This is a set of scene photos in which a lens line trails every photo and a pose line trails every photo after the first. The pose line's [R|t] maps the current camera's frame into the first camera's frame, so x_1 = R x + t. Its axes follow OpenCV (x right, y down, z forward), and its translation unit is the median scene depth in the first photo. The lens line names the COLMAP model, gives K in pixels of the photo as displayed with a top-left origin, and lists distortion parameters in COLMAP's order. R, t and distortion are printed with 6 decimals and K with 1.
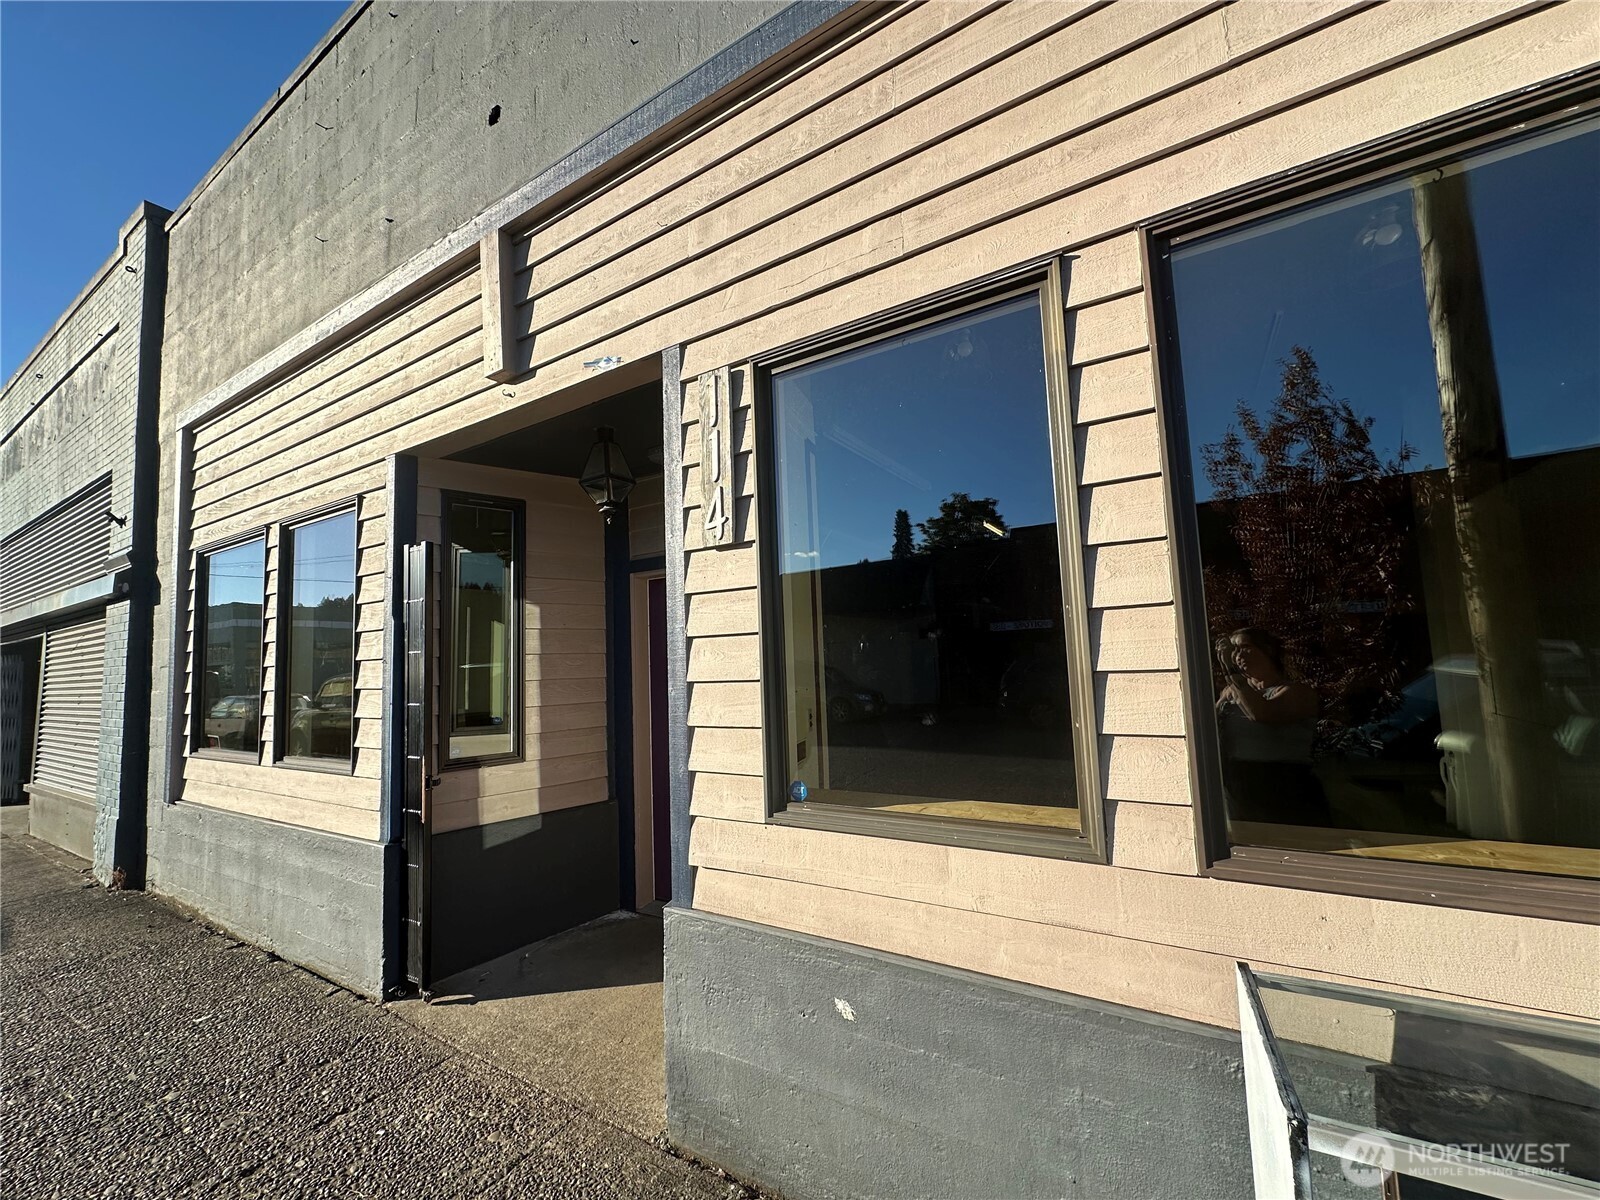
lens RADIAL K [[641.5, 0, 800.0], [0, 641.5, 600.0], [0, 0, 1]] dist [0.002530, 0.000184]
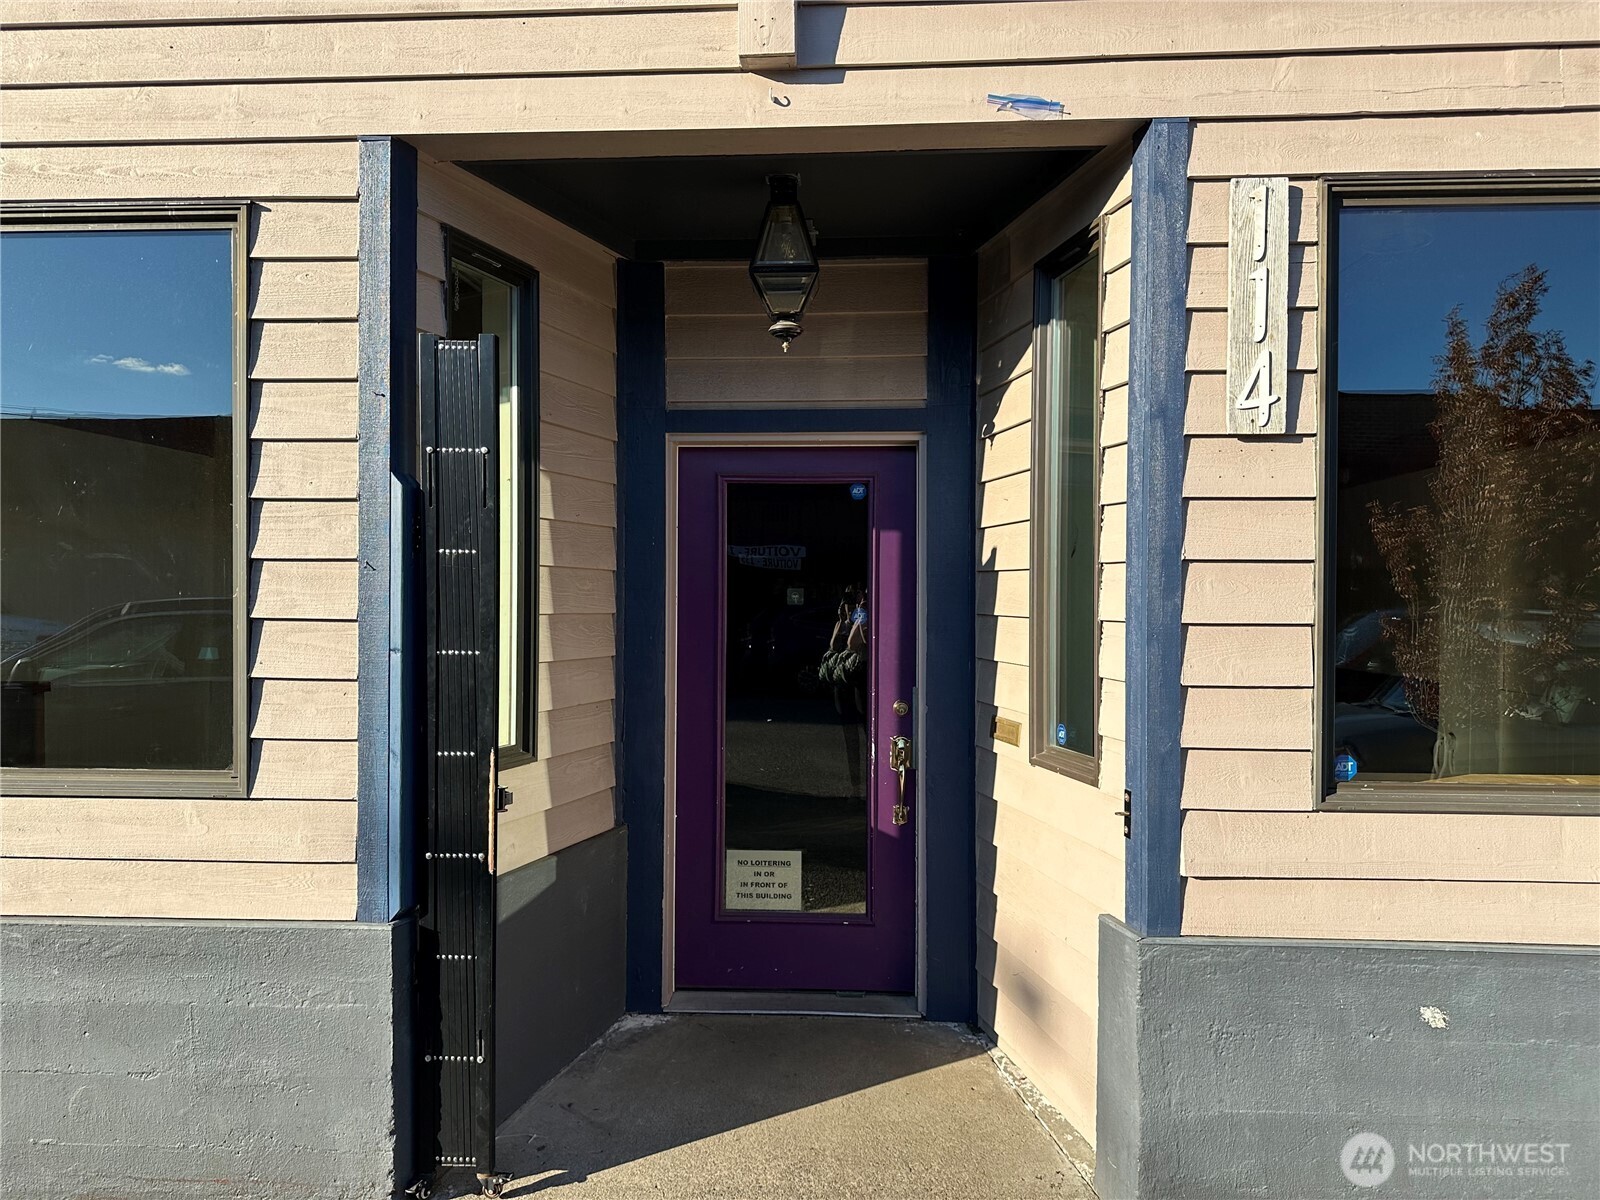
lens RADIAL K [[1118.8, 0, 800.0], [0, 1118.8, 600.0], [0, 0, 1]] dist [0.058523, -0.082271]
pose [[0.878981, 0.042106, 0.474994, -1.076930], [-0.082848, 0.994430, 0.065161, 0.054232], [-0.469605, -0.096628, 0.877573, 0.116058]]
